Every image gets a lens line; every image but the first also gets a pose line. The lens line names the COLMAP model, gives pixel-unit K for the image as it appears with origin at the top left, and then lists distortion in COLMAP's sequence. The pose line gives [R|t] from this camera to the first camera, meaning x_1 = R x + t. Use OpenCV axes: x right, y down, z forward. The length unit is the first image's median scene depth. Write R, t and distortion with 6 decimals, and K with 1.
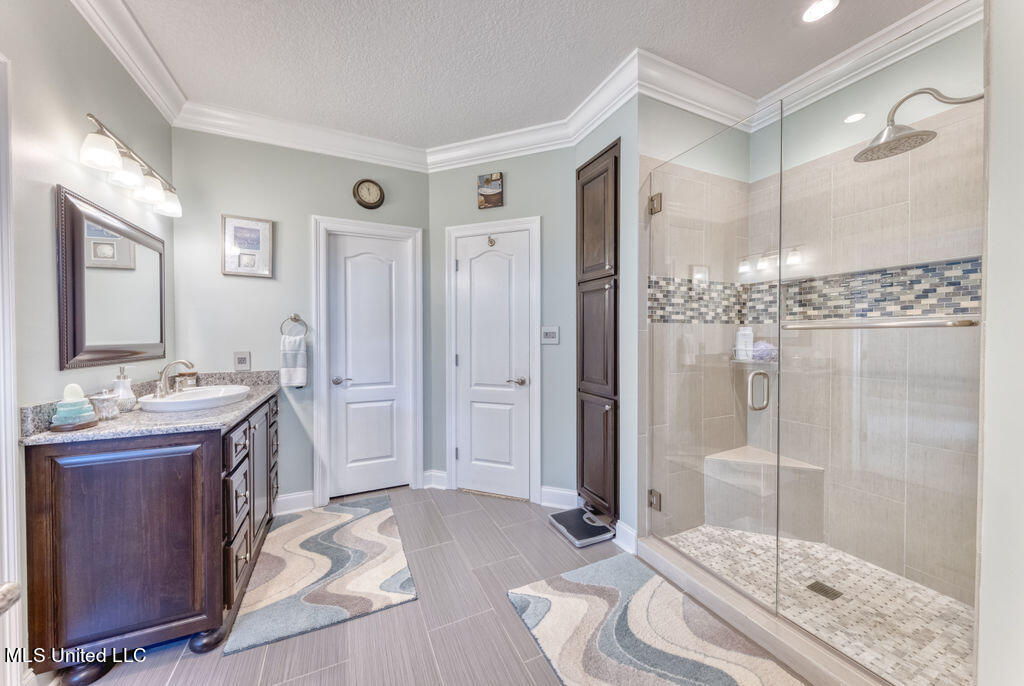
lens RADIAL K [[359.3, 0, 505.9], [0, 359.3, 339.6], [0, 0, 1]] dist [-0.000122, -0.000100]
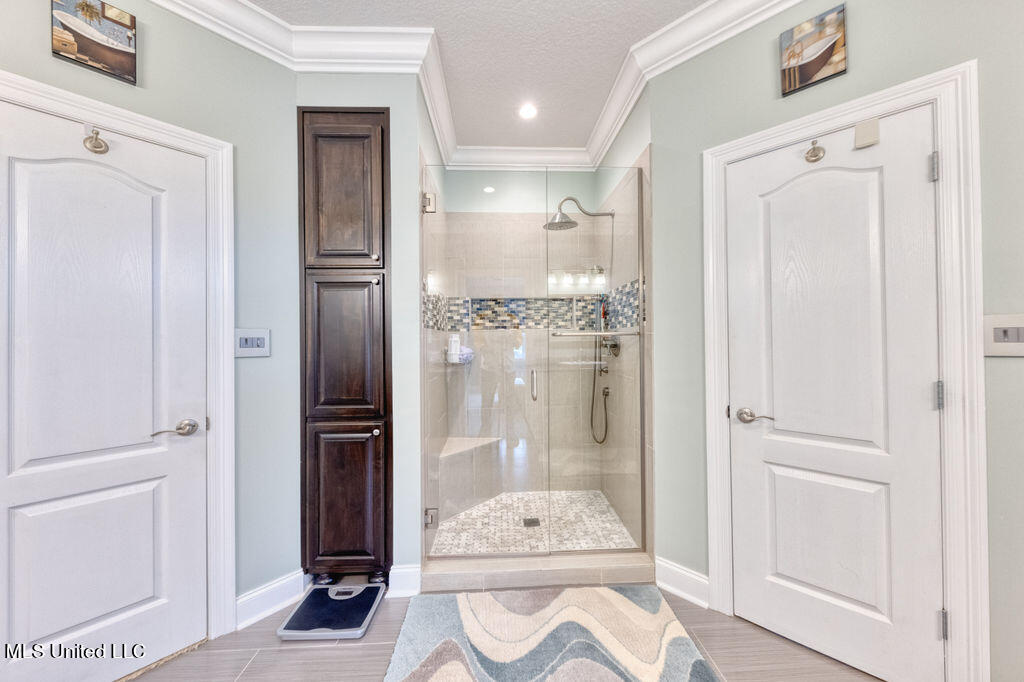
lens RADIAL K [[353.0, 0, 513.0], [0, 353.0, 337.2], [0, 0, 1]] dist [0.009850, -0.004210]
pose [[0.369775, 0.007822, 0.929089, -0.359261], [0.018864, 0.999695, -0.015924, -0.004318], [-0.928930, 0.023415, 0.369514, 0.450839]]
